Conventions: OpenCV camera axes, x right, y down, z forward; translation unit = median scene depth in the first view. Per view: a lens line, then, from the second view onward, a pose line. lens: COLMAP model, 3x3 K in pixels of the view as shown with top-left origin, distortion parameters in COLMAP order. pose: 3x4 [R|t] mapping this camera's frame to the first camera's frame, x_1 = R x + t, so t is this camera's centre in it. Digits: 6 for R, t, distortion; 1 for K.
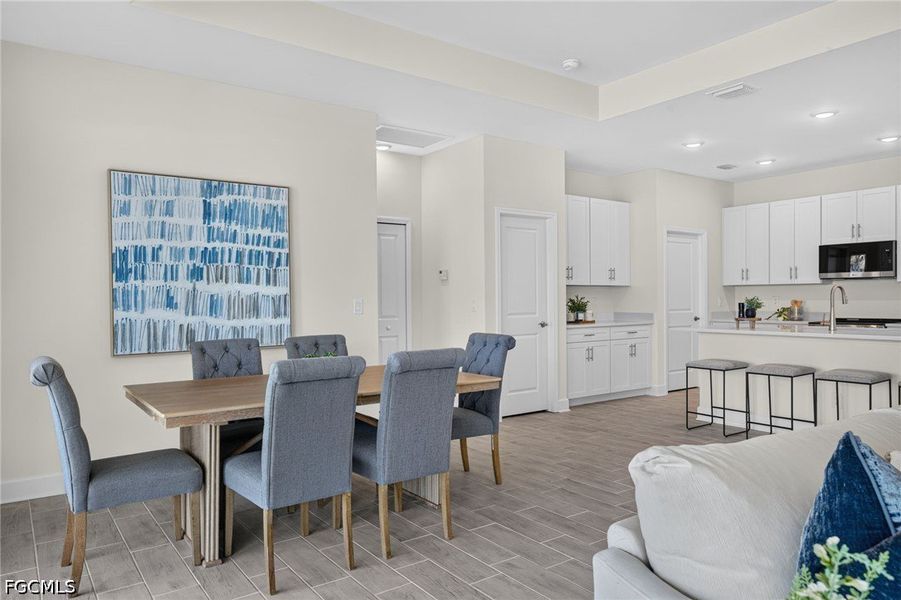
lens RADIAL K [[612.9, 0, 442.6], [0, 612.9, 298.8], [0, 0, 1]] dist [0.005069, 0.002946]
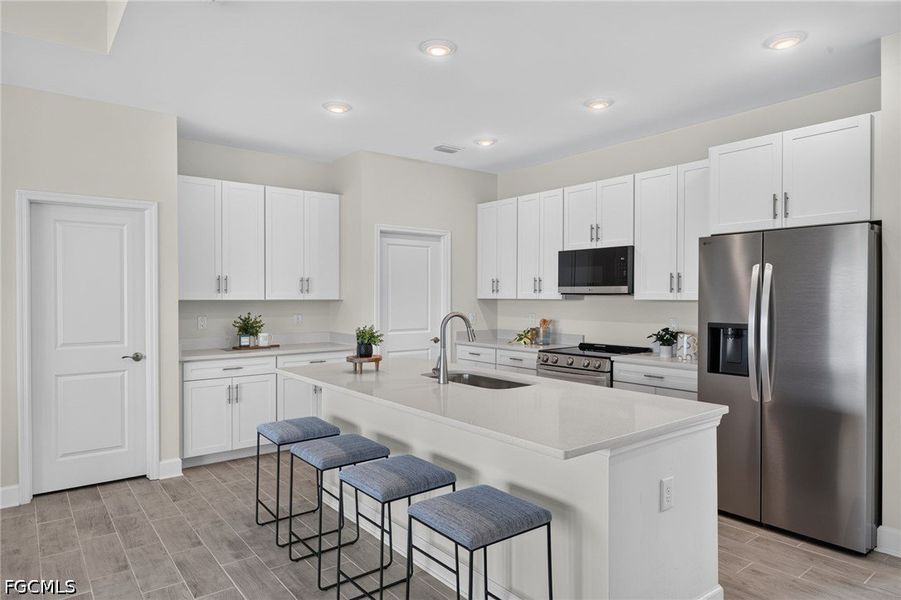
lens RADIAL K [[548.6, 0, 446.5], [0, 548.6, 301.2], [0, 0, 1]] dist [-0.001358, -0.000032]
pose [[0.999237, 0.006731, 0.038466, 0.713939], [-0.007093, 0.999932, 0.009273, -0.046215], [-0.038401, -0.009539, 0.999217, 0.491820]]
